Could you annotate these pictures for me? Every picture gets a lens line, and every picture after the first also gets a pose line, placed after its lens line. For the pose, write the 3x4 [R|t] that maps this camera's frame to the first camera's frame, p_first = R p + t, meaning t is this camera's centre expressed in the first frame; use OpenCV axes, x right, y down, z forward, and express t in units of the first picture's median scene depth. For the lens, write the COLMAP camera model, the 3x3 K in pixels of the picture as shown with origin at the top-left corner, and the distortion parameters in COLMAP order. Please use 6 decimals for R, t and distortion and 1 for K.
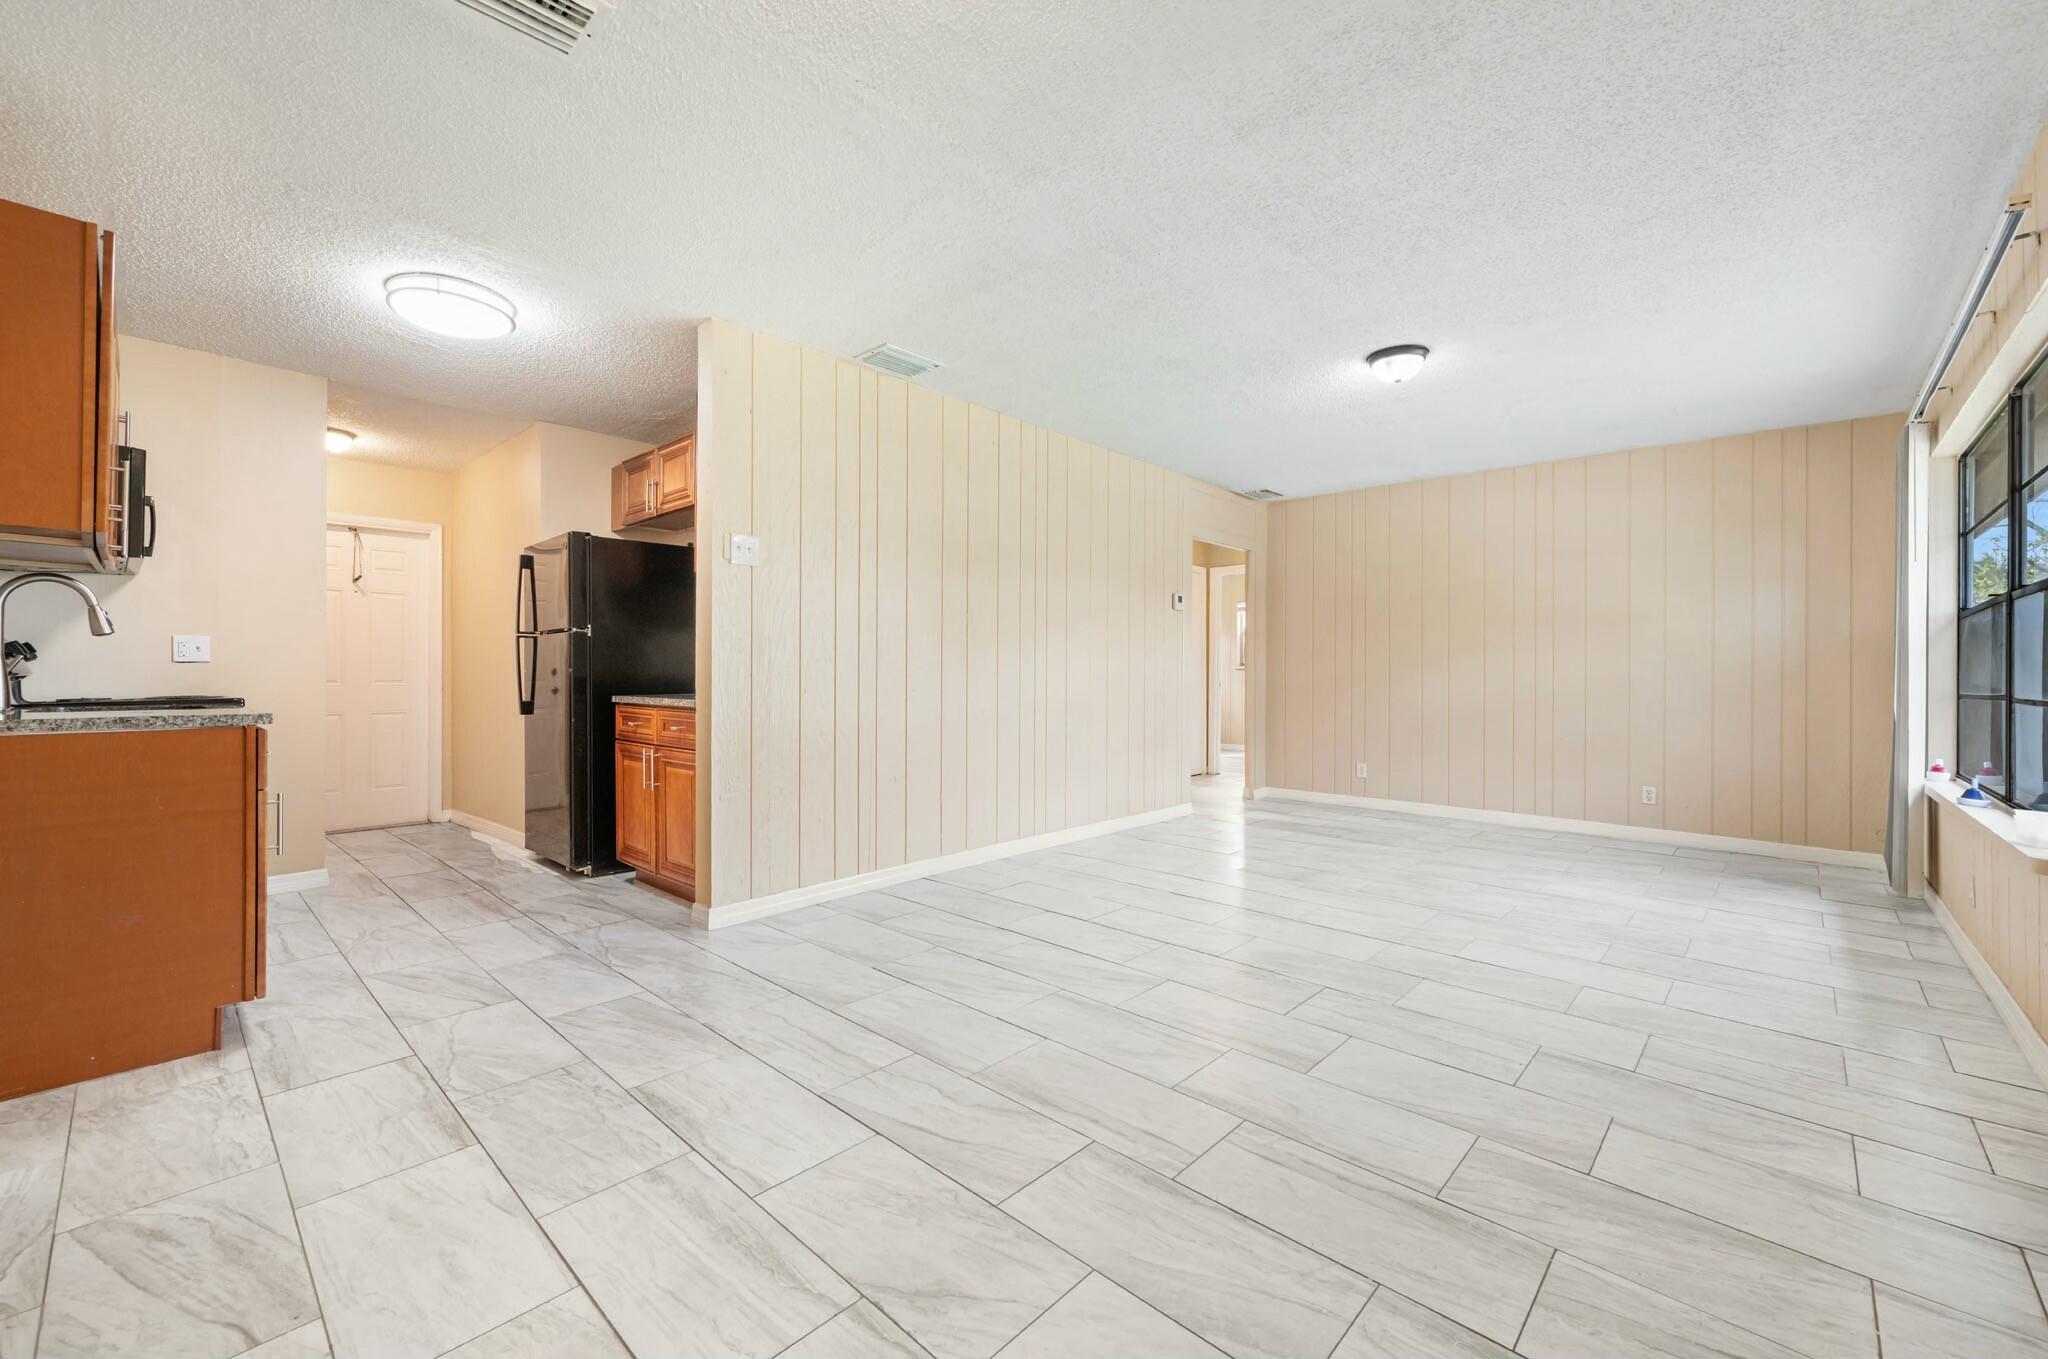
lens RADIAL K [[818.2, 0, 1024.0], [0, 818.2, 679.5], [0, 0, 1]] dist [-0.002511, -0.000526]
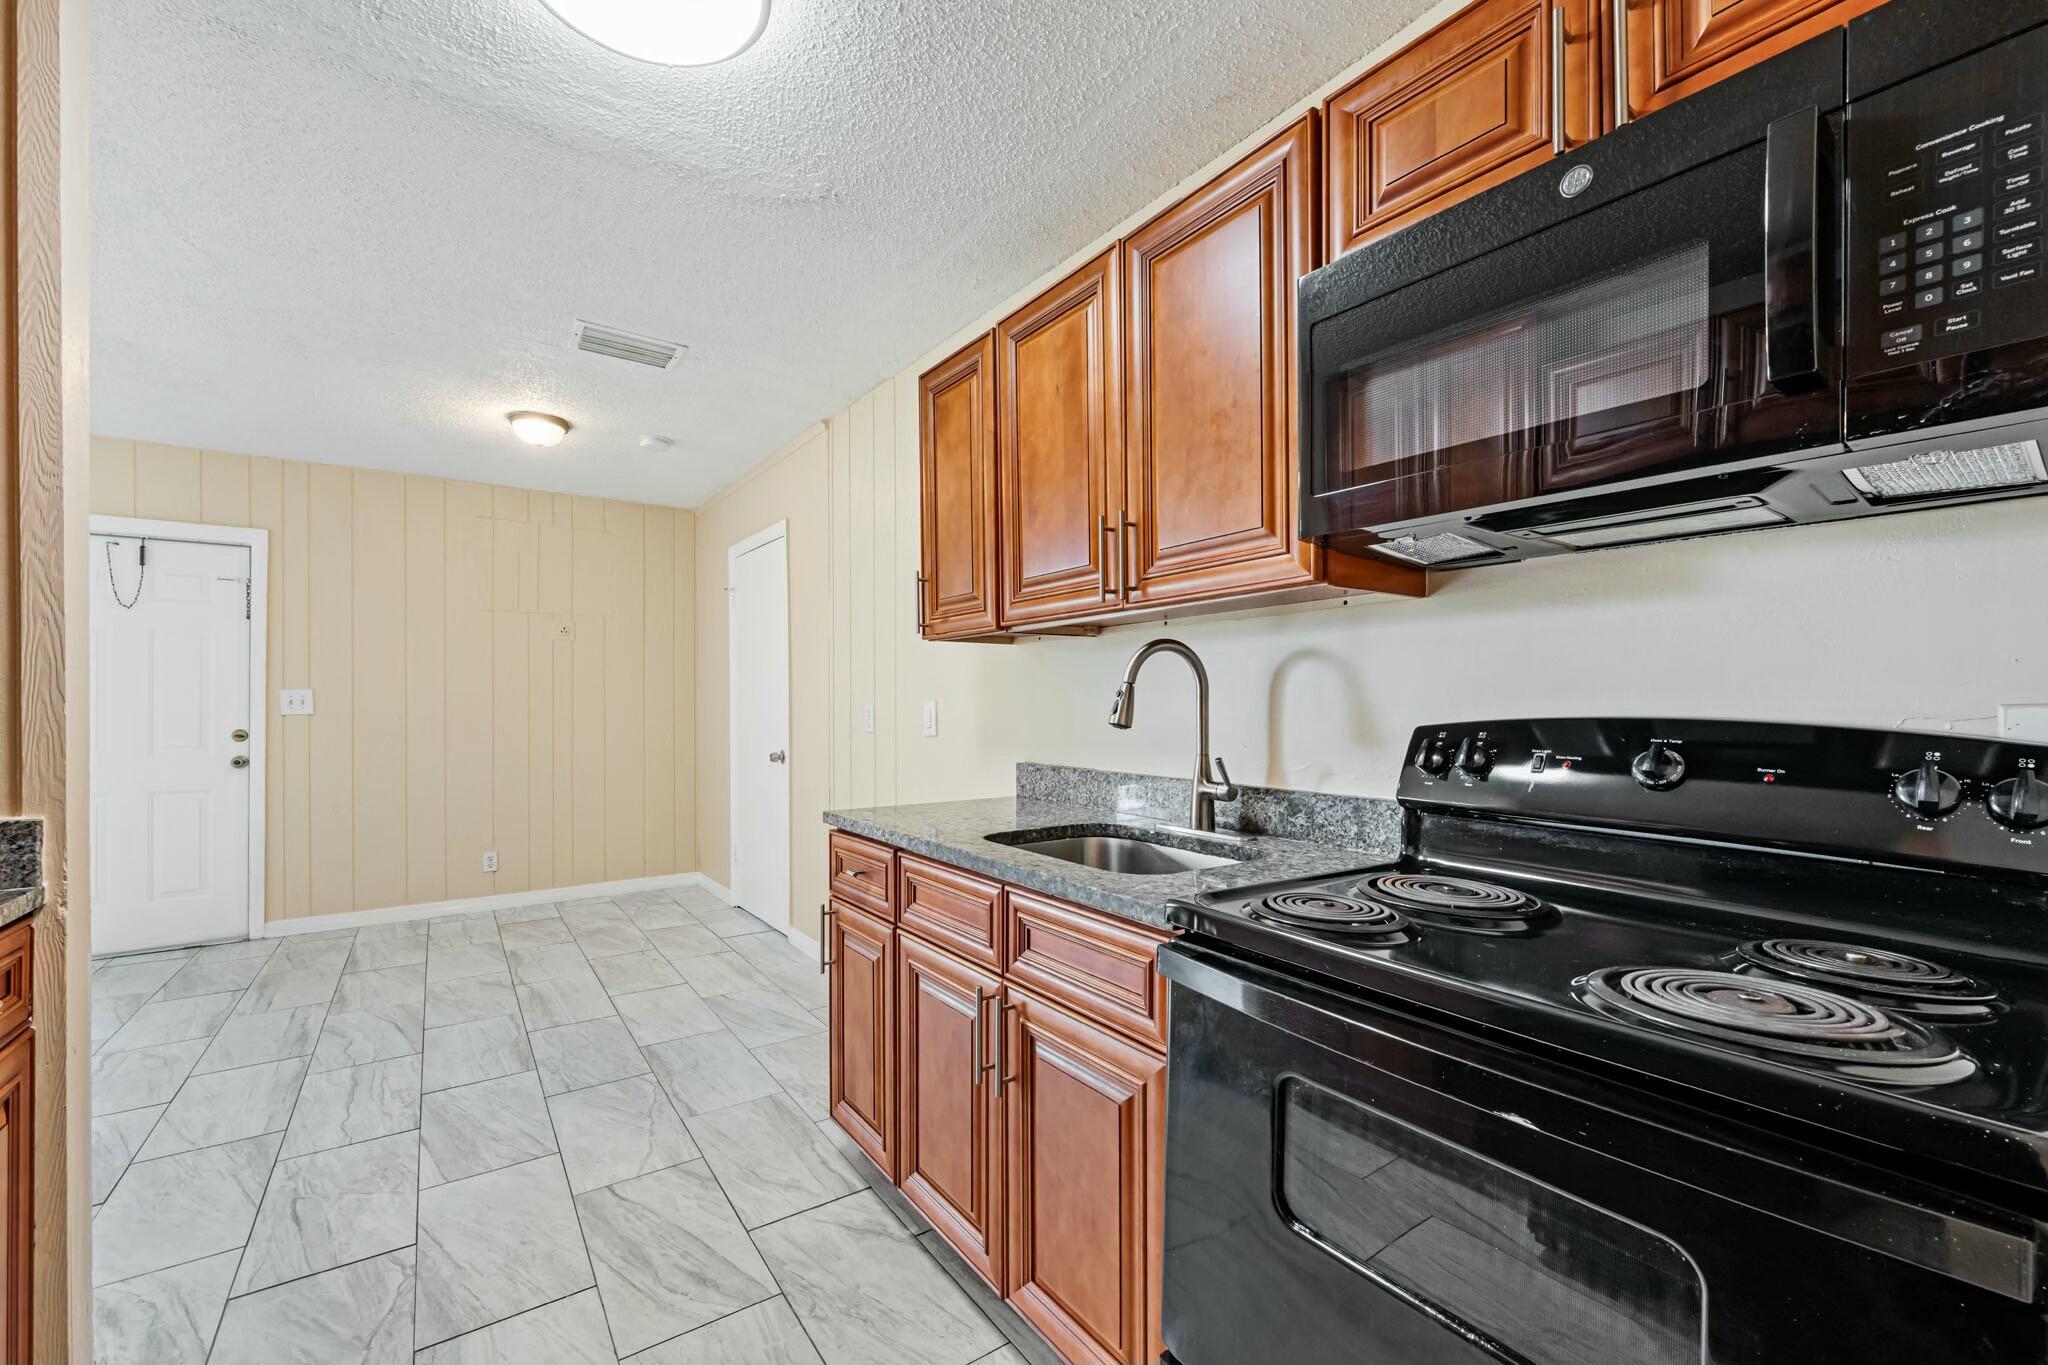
lens RADIAL K [[827.5, 0, 1020.2], [0, 827.5, 703.1], [0, 0, 1]] dist [0.001699, 0.000201]
pose [[-0.978318, -0.001191, 0.207106, -0.848872], [0.000436, 0.999969, 0.007813, -0.057233], [-0.207109, 0.007734, -0.978287, 1.189437]]
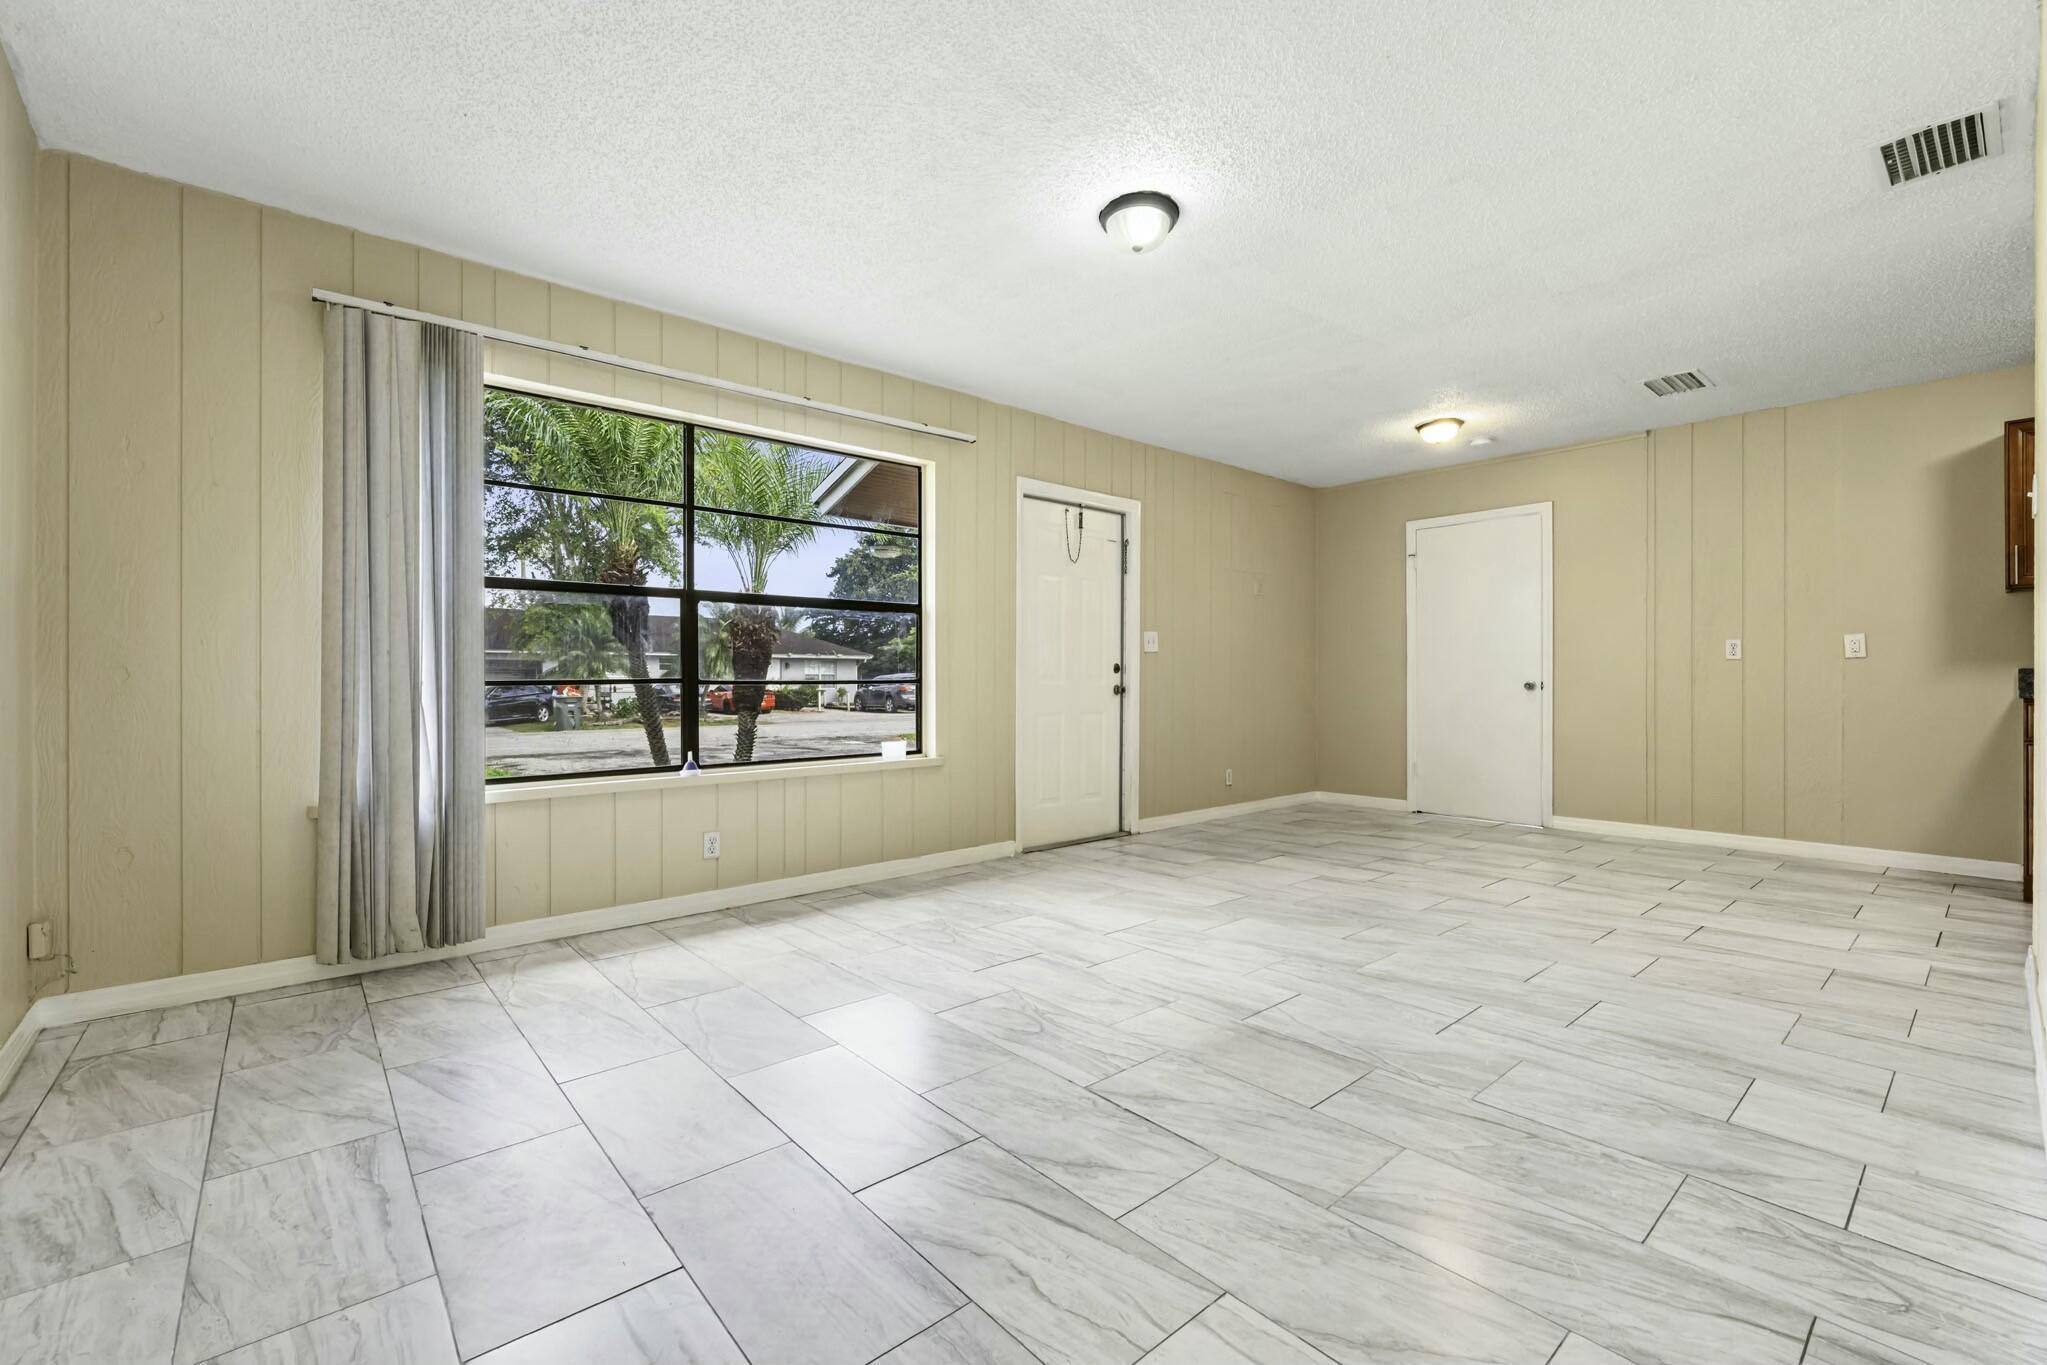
lens RADIAL K [[864.3, 0, 1016.8], [0, 864.3, 678.0], [0, 0, 1]] dist [-0.000396, -0.000079]
pose [[-0.993354, -0.002878, 0.115065, 0.477752], [-0.002392, 0.999988, 0.004363, 0.008523], [-0.115076, 0.004058, -0.993348, 1.782085]]
